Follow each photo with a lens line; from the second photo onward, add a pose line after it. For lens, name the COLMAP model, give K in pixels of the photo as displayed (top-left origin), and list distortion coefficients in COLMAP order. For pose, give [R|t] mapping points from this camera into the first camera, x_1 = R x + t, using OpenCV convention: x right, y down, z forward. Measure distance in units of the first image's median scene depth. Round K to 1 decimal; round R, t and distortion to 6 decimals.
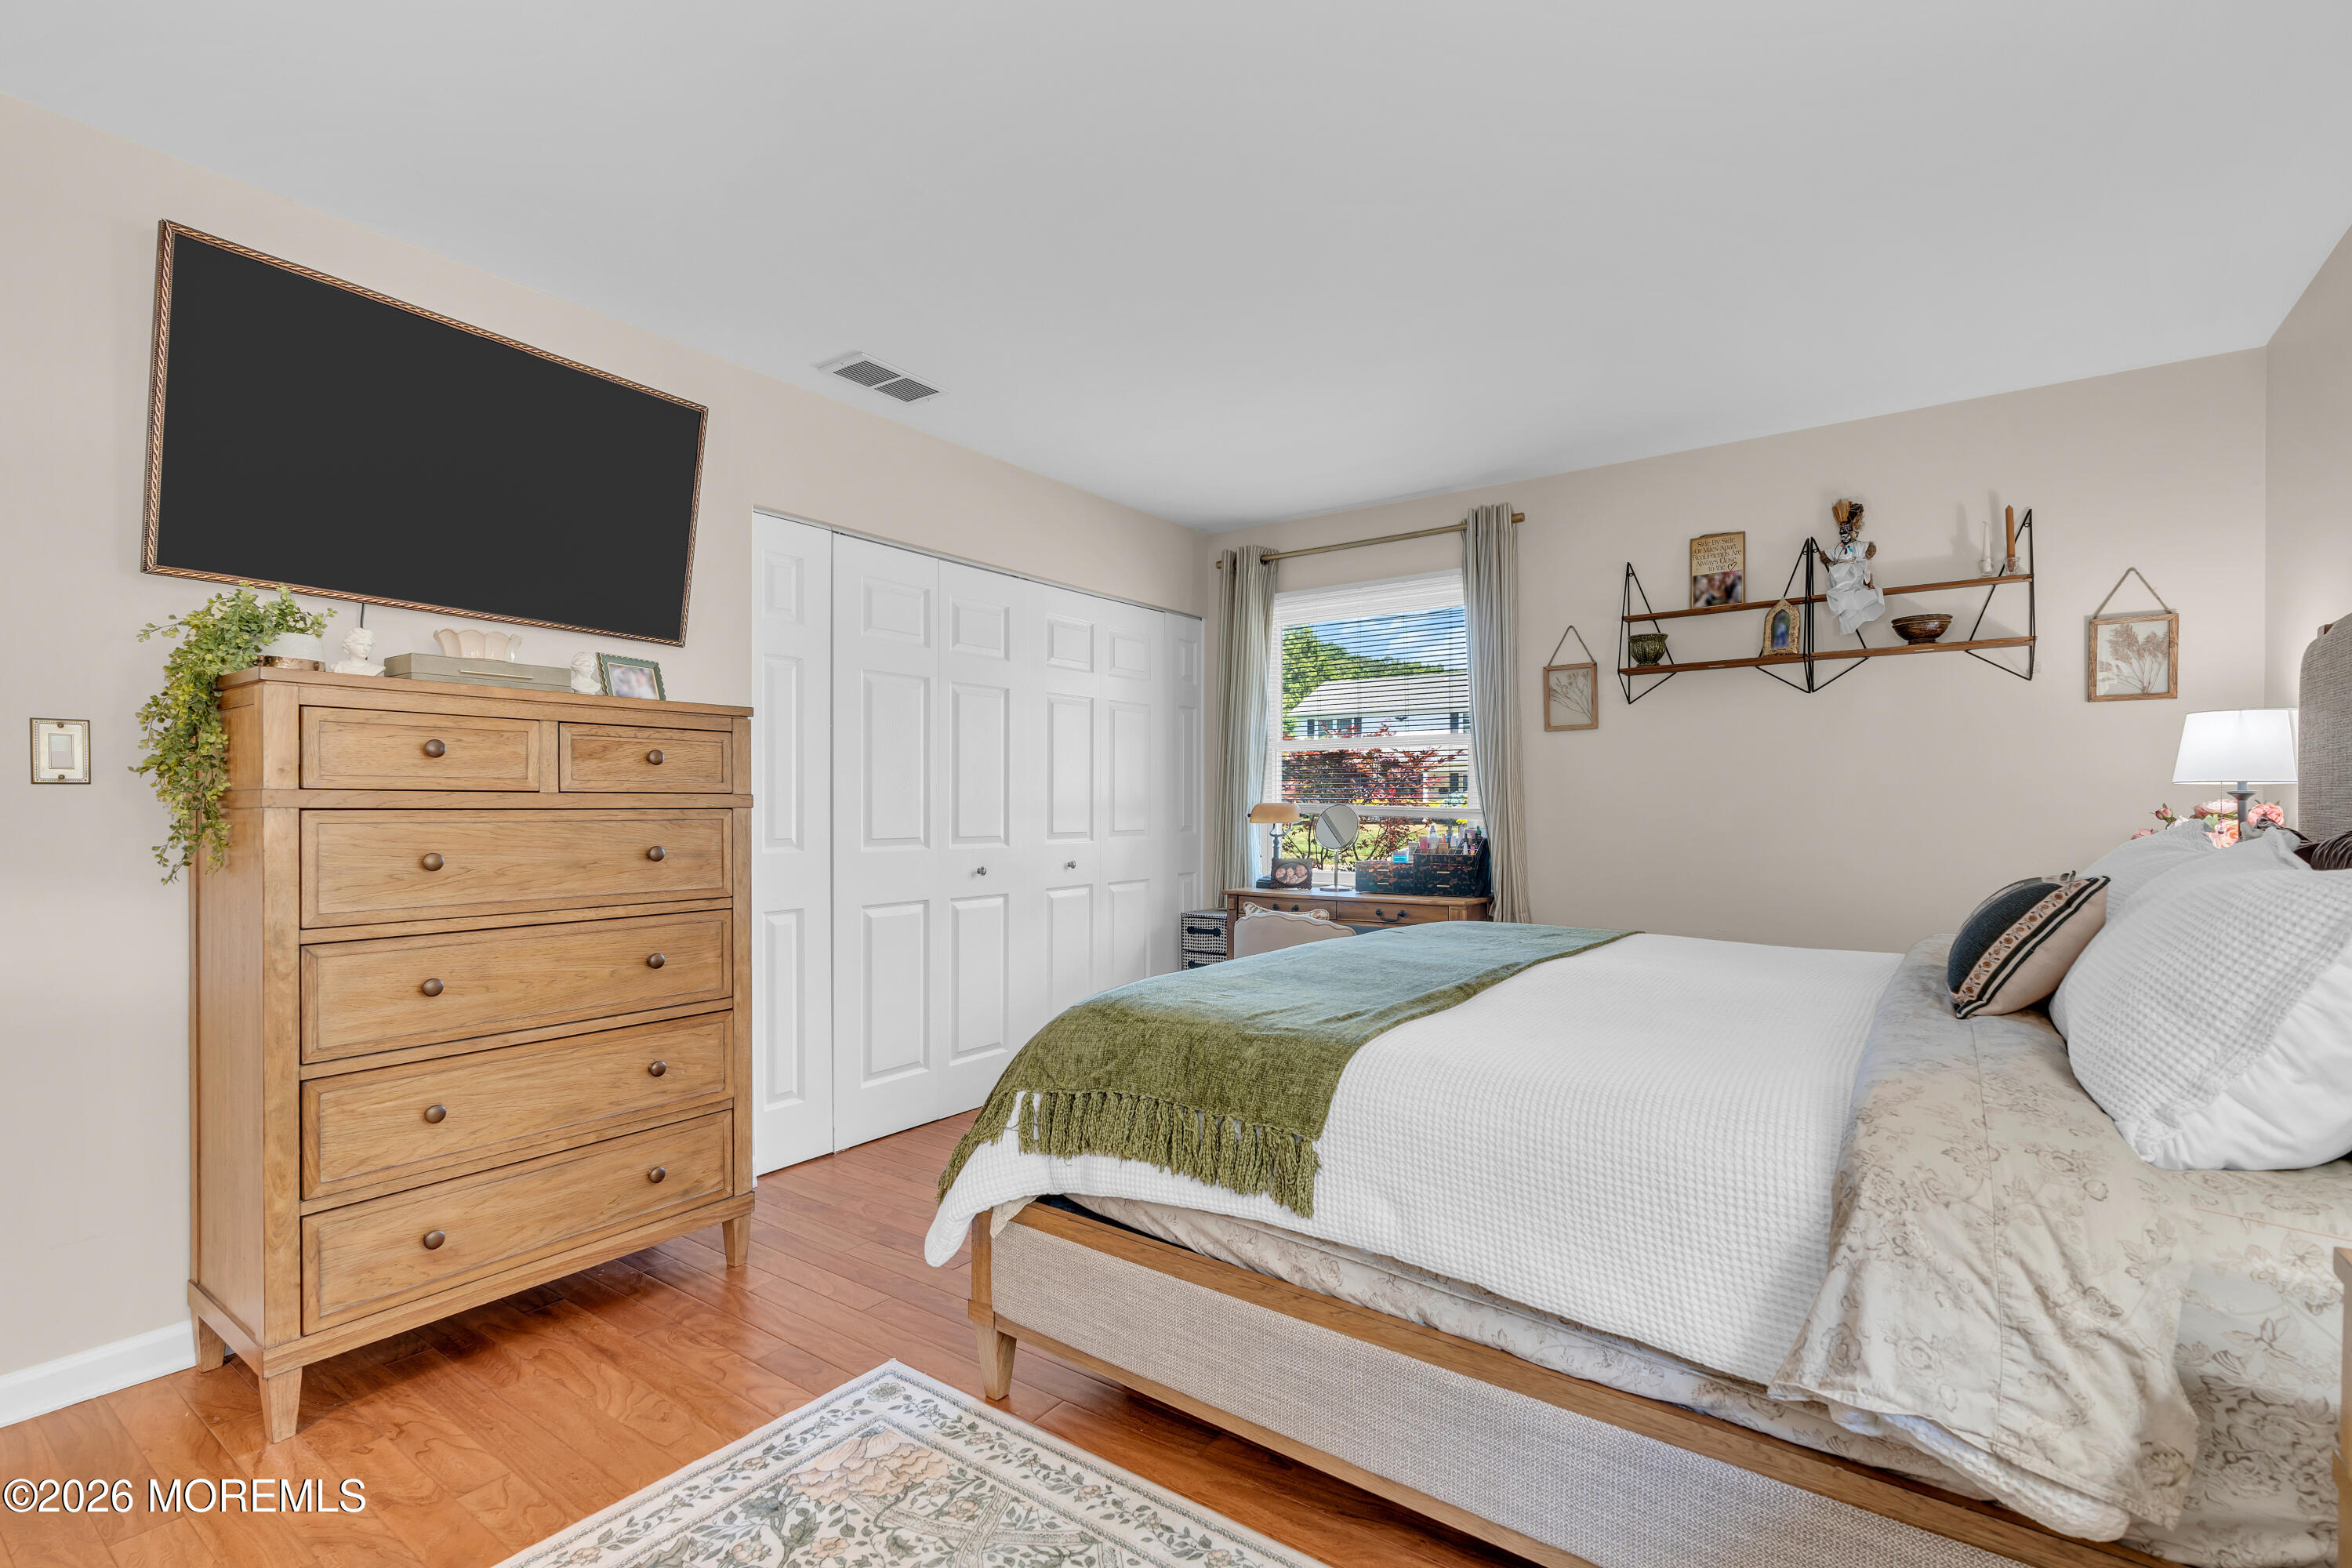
lens RADIAL K [[1064.1, 0, 1167.7], [0, 1064.1, 801.3], [0, 0, 1]] dist [-0.012194, 0.003912]
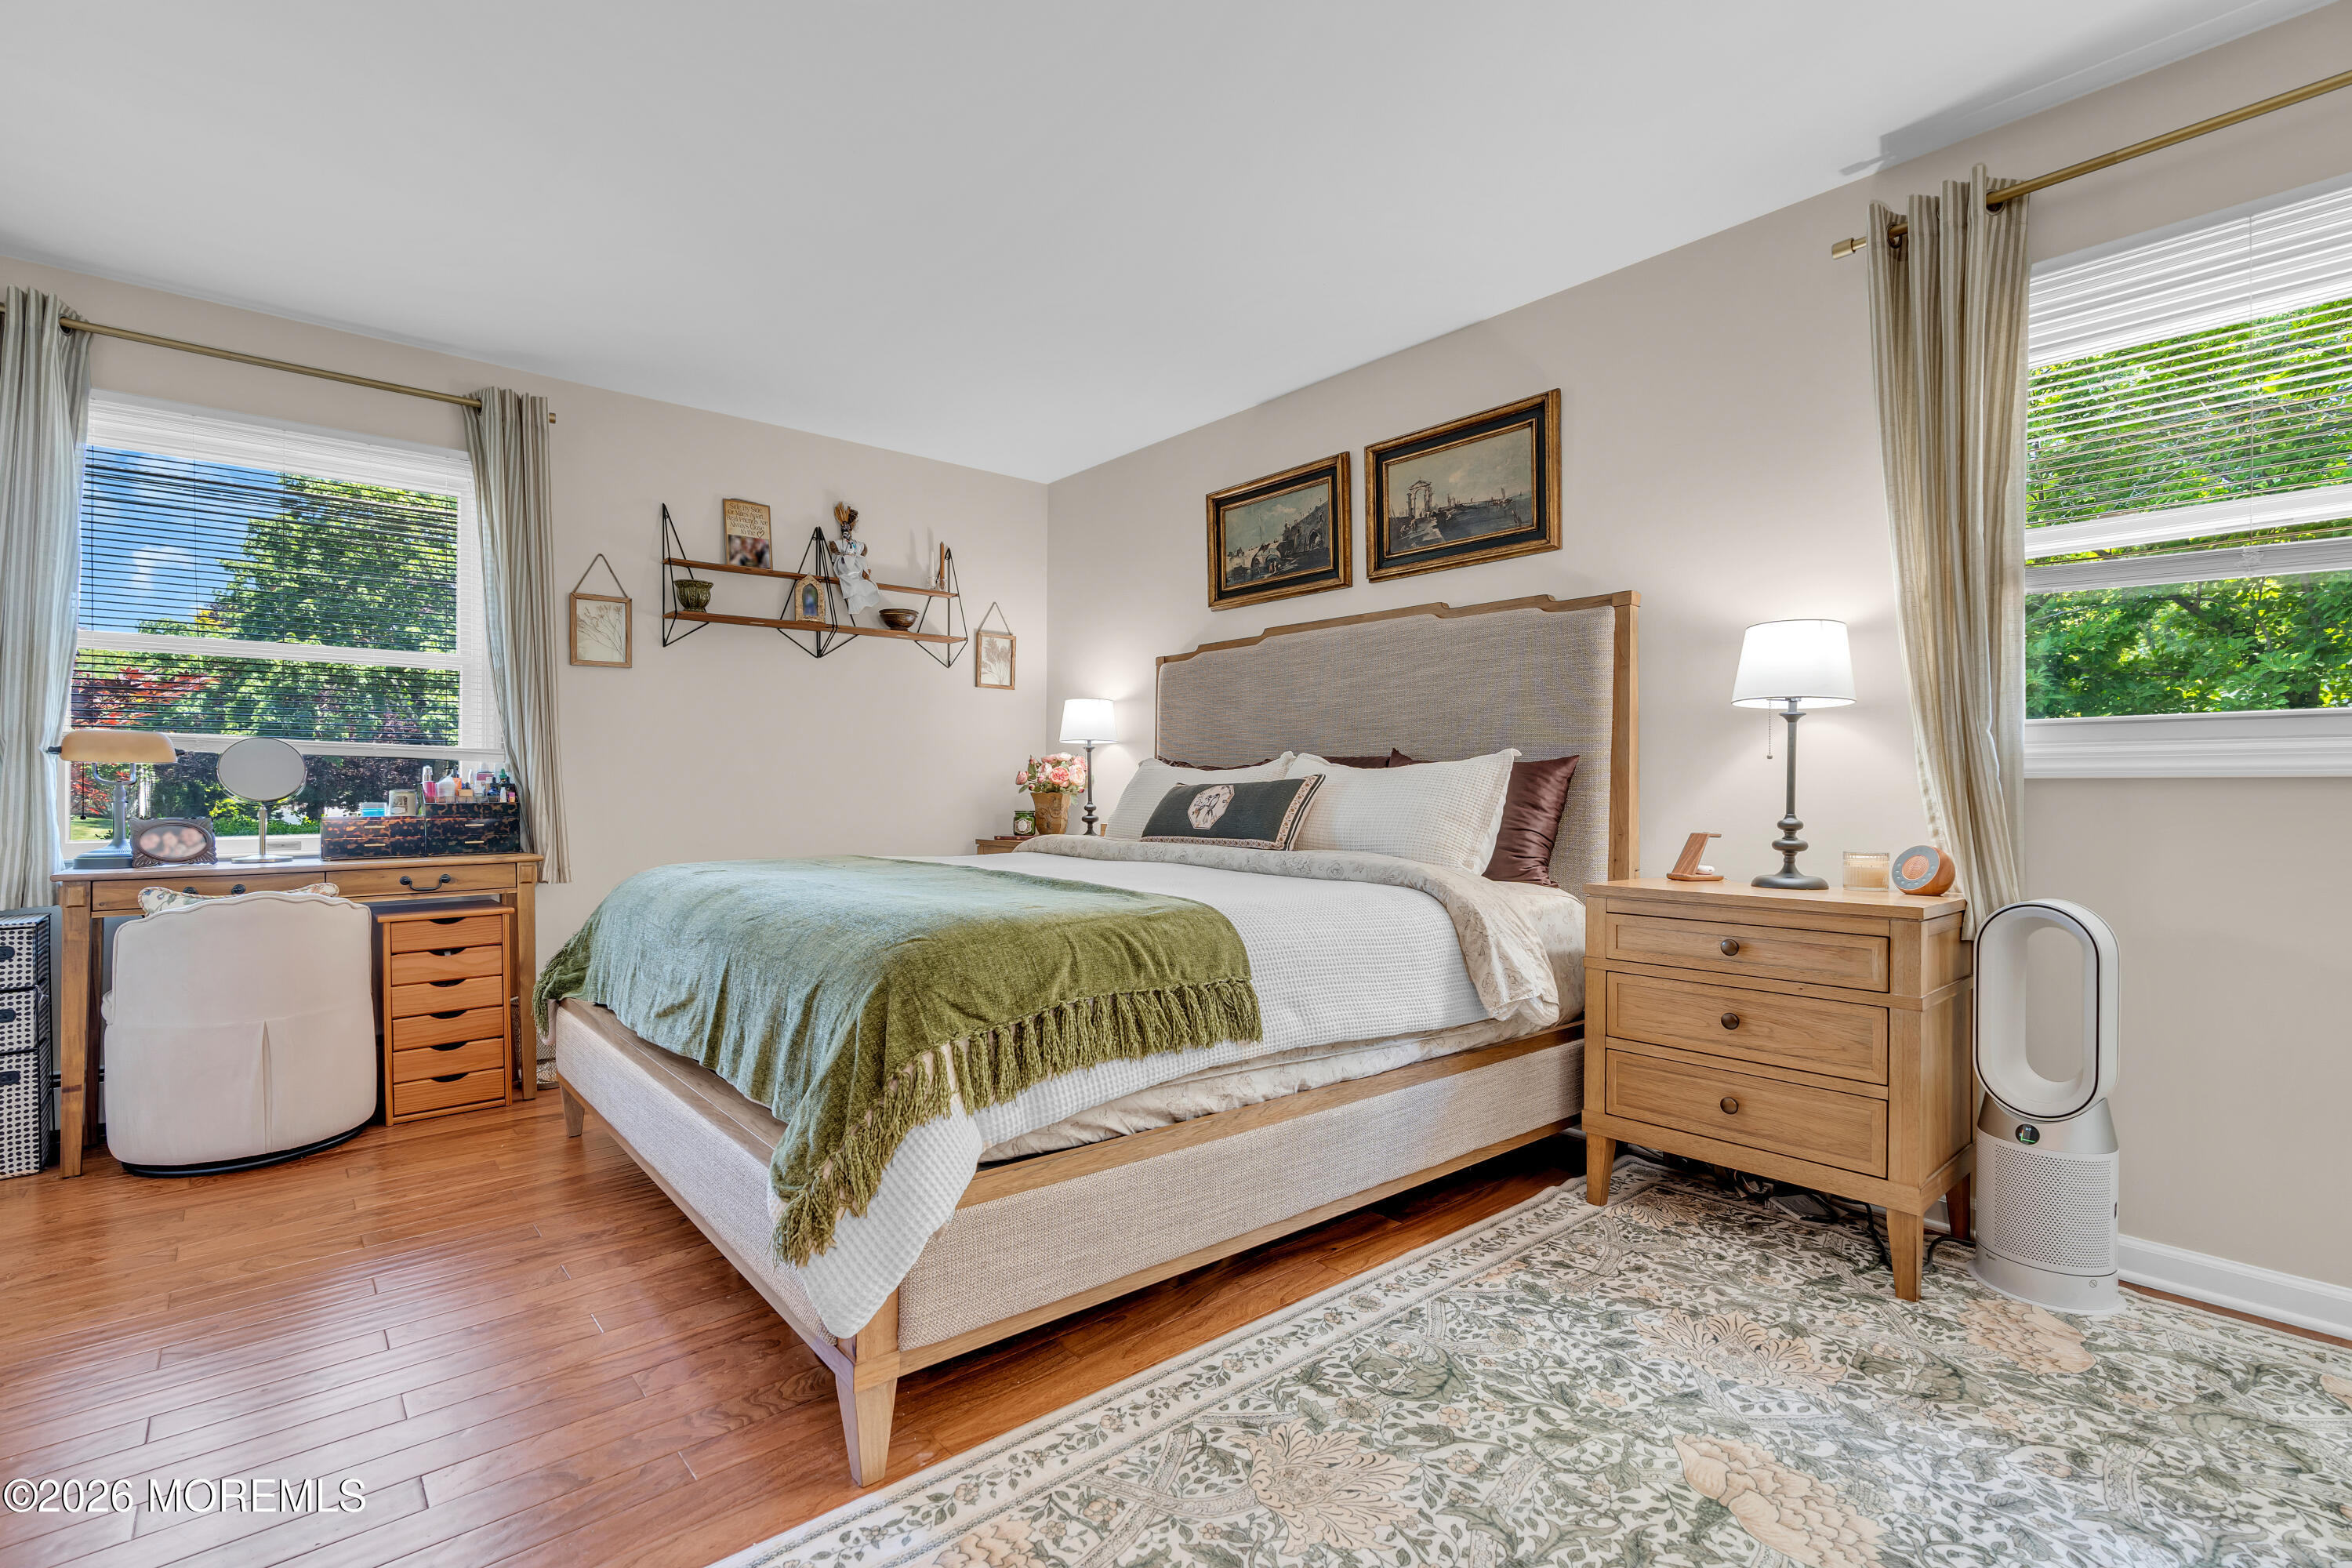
lens RADIAL K [[1064.1, 0, 1166.9], [0, 1064.1, 782.8], [0, 0, 1]] dist [-0.012194, 0.003912]
pose [[0.230350, 0.006164, 0.973088, -0.445867], [-0.003908, 0.999978, -0.005410, 0.041229], [-0.973100, -0.002557, 0.230369, 0.335247]]
